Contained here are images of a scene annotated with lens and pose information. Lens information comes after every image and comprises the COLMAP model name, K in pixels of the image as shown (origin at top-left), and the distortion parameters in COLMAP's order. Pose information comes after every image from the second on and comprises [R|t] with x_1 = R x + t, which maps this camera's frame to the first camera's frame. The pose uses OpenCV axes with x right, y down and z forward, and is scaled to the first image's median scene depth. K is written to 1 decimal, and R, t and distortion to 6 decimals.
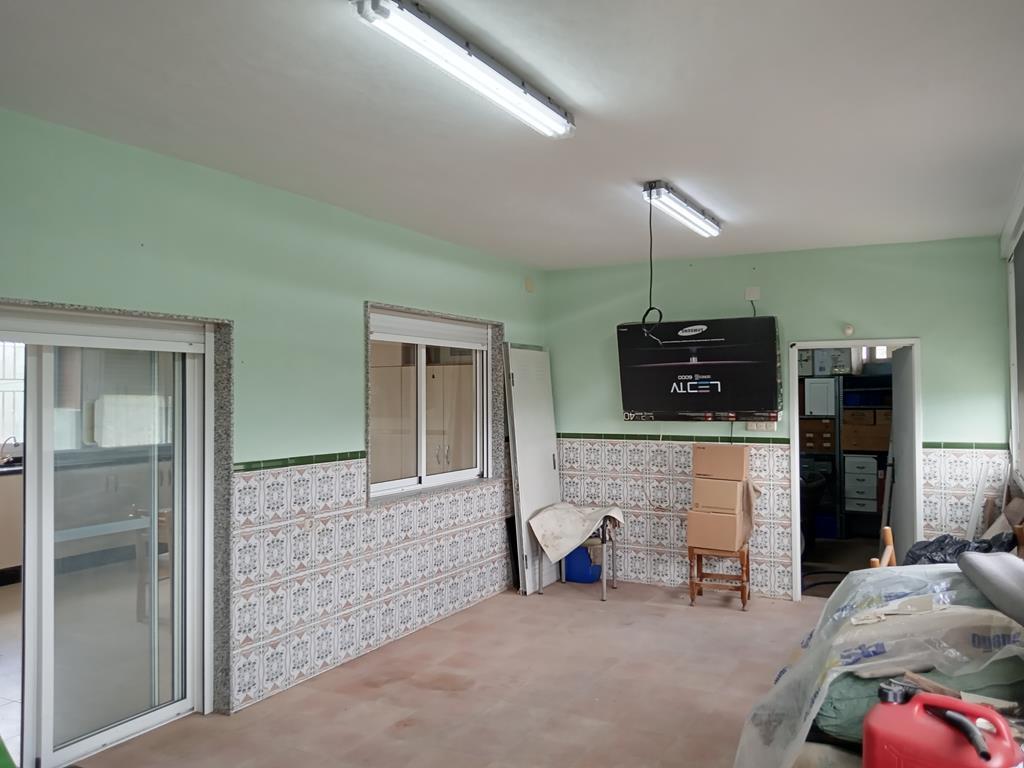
lens RADIAL K [[836.9, 0, 514.2], [0, 836.9, 385.3], [0, 0, 1]] dist [0.183429, -0.355023]
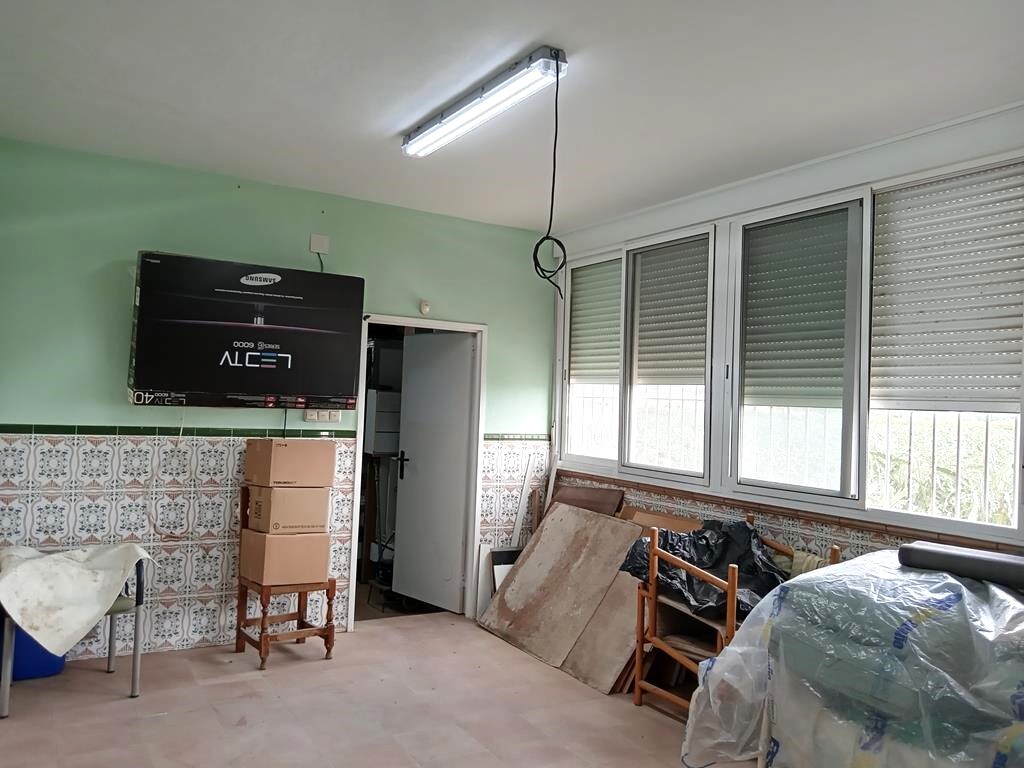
lens RADIAL K [[825.8, 0, 515.1], [0, 825.8, 393.8], [0, 0, 1]] dist [0.124217, -0.234333]
pose [[0.526952, 0.037671, 0.849060, -0.265390], [-0.049430, 0.998685, -0.013632, 0.029629], [-0.848457, -0.034786, 0.528121, 0.443358]]
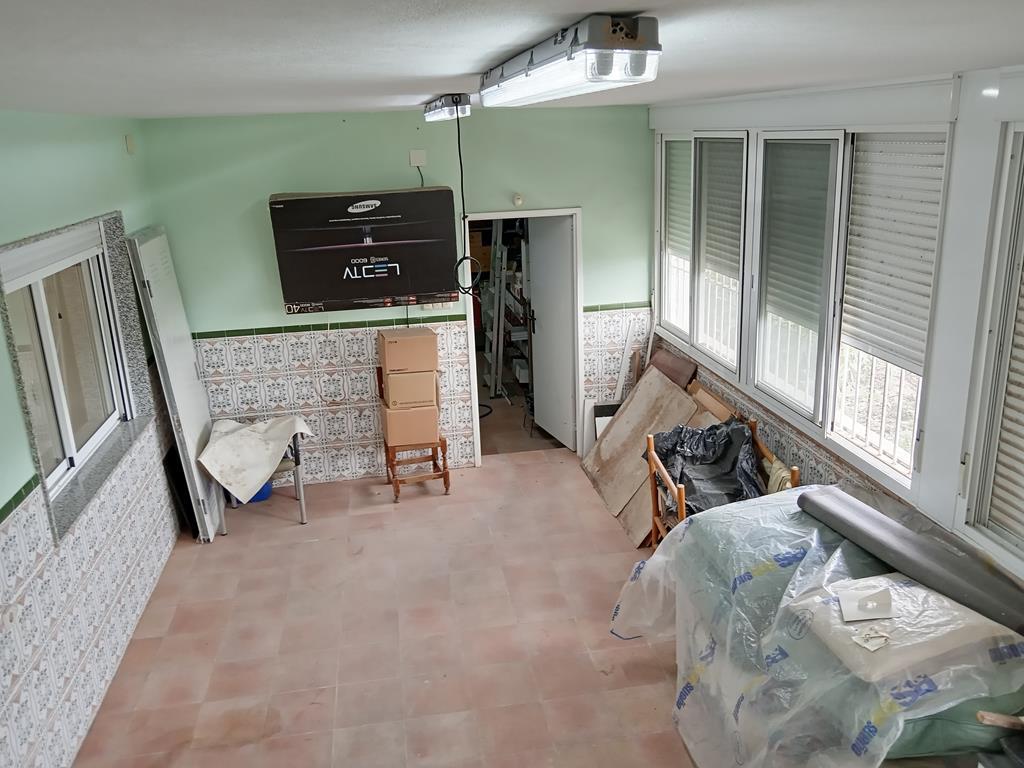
lens RADIAL K [[836.9, 0, 514.2], [0, 836.9, 385.3], [0, 0, 1]] dist [0.183429, -0.355023]
pose [[0.795041, -0.201589, 0.572077, -0.197110], [0.029070, 0.954736, 0.296031, -0.141261], [-0.605859, -0.218726, 0.764914, 0.204702]]
